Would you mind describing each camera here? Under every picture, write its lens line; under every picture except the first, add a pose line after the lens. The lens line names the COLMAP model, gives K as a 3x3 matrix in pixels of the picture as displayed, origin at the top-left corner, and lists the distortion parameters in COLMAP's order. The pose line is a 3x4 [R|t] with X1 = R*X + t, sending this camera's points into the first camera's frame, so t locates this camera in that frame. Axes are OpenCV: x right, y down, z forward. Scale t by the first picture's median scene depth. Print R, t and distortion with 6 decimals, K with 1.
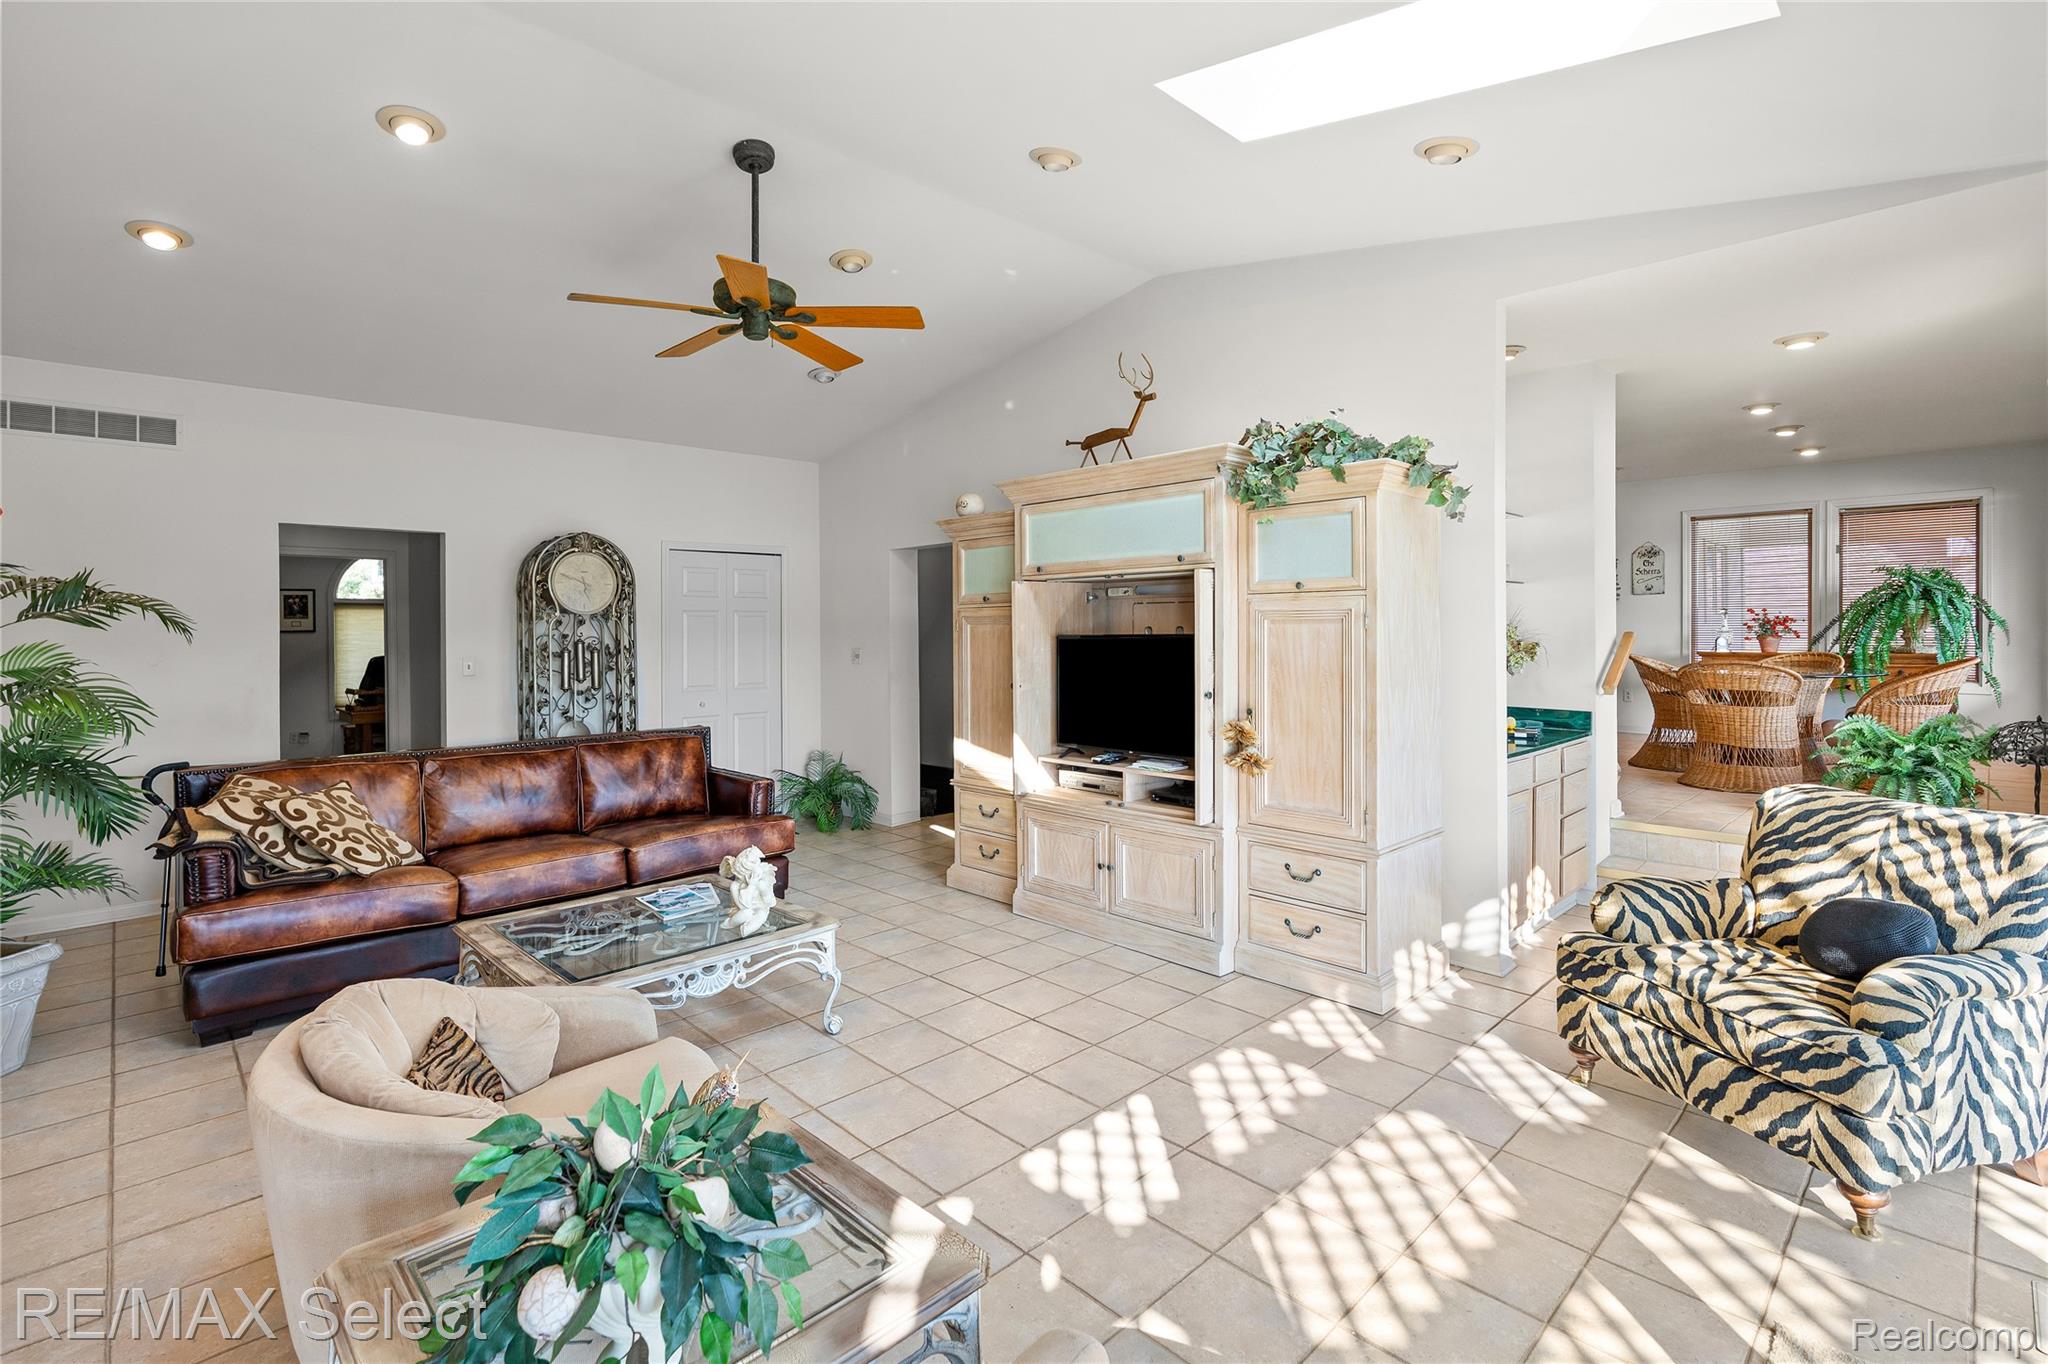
lens RADIAL K [[954.8, 0, 1032.4], [0, 954.8, 640.2], [0, 0, 1]] dist [-0.012457, 0.005315]
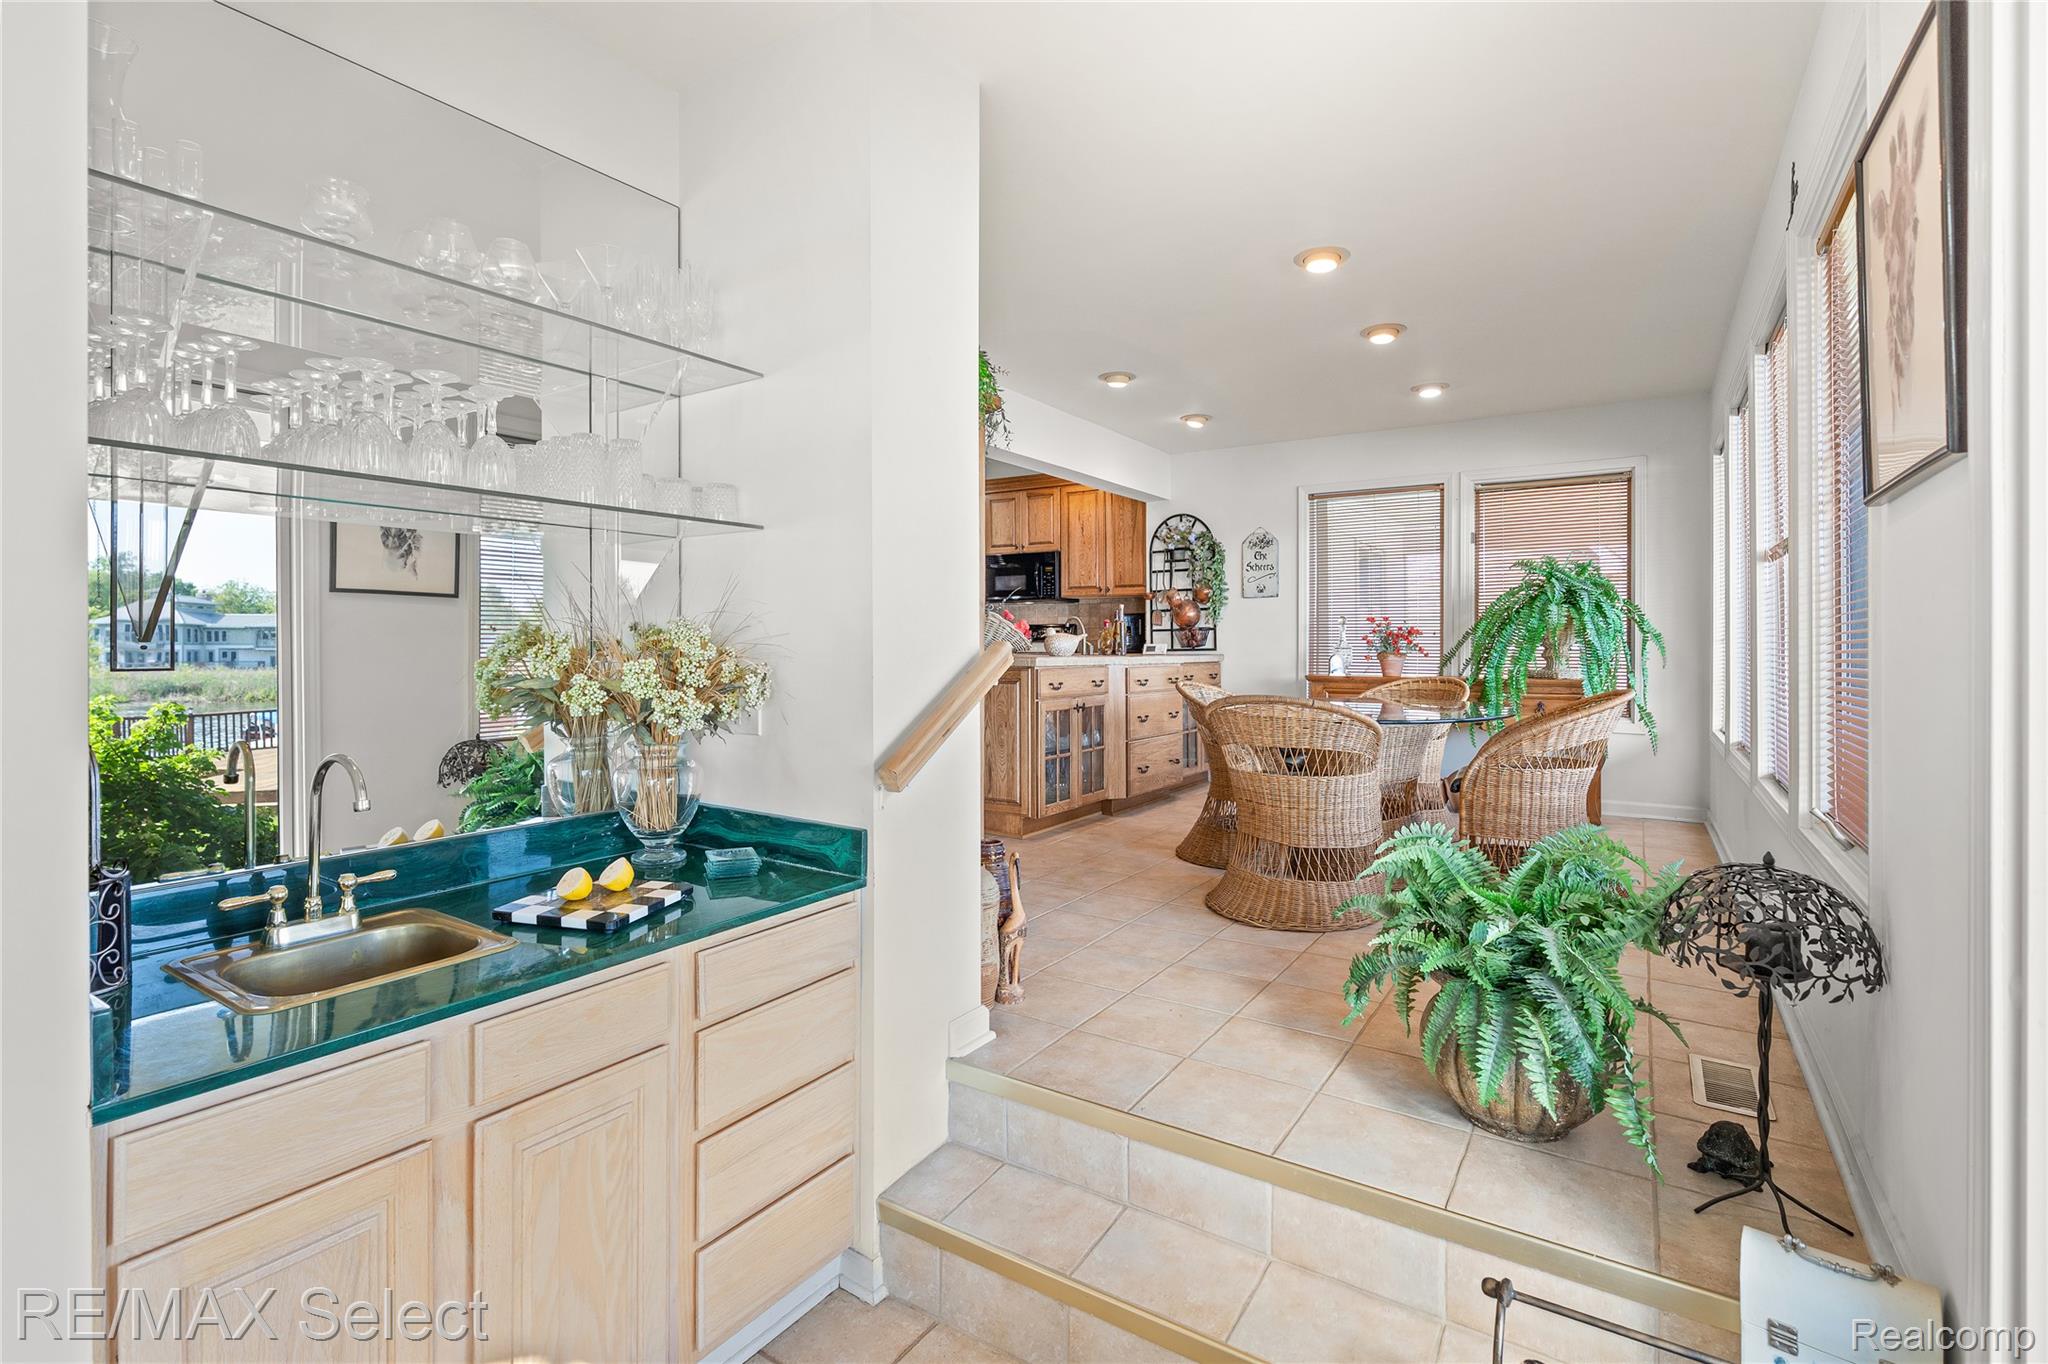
lens RADIAL K [[954.8, 0, 1031.8], [0, 954.8, 649.4], [0, 0, 1]] dist [-0.012457, 0.005315]
pose [[0.974610, 0.005178, 0.223849, 0.454599], [-0.003653, 0.999967, -0.007225, -0.002038], [-0.223879, 0.006224, 0.974597, 0.460529]]
